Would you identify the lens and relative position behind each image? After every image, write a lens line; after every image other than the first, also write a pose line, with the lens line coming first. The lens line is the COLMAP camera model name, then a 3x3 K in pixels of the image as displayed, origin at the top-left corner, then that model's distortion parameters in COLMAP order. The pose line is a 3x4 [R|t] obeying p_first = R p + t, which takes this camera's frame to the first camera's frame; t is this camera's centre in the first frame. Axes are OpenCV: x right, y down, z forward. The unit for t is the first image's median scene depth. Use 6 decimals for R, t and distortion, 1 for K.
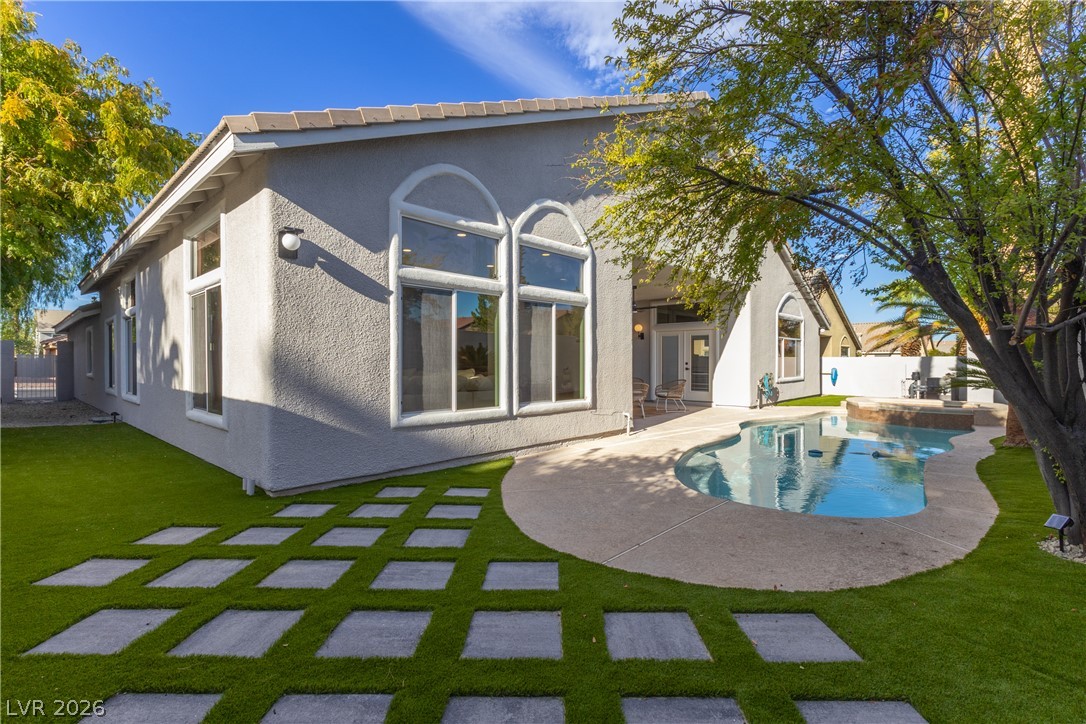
lens RADIAL K [[509.7, 0, 542.7], [0, 509.7, 361.9], [0, 0, 1]] dist [0.002616, 0.000226]
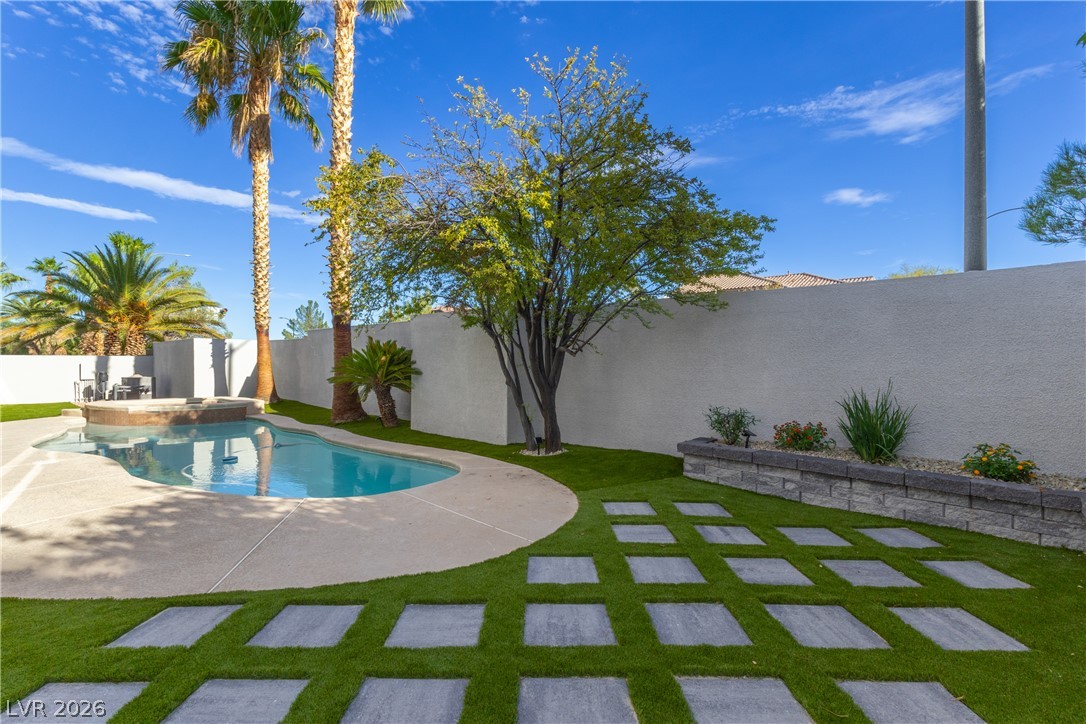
lens RADIAL K [[509.7, 0, 542.0], [0, 509.7, 360.4], [0, 0, 1]] dist [0.002616, 0.000226]
pose [[-0.007208, -0.004391, 0.999964, -0.716481], [0.003393, 0.999984, 0.004415, -0.012625], [-0.999968, 0.003425, -0.007193, 0.686357]]
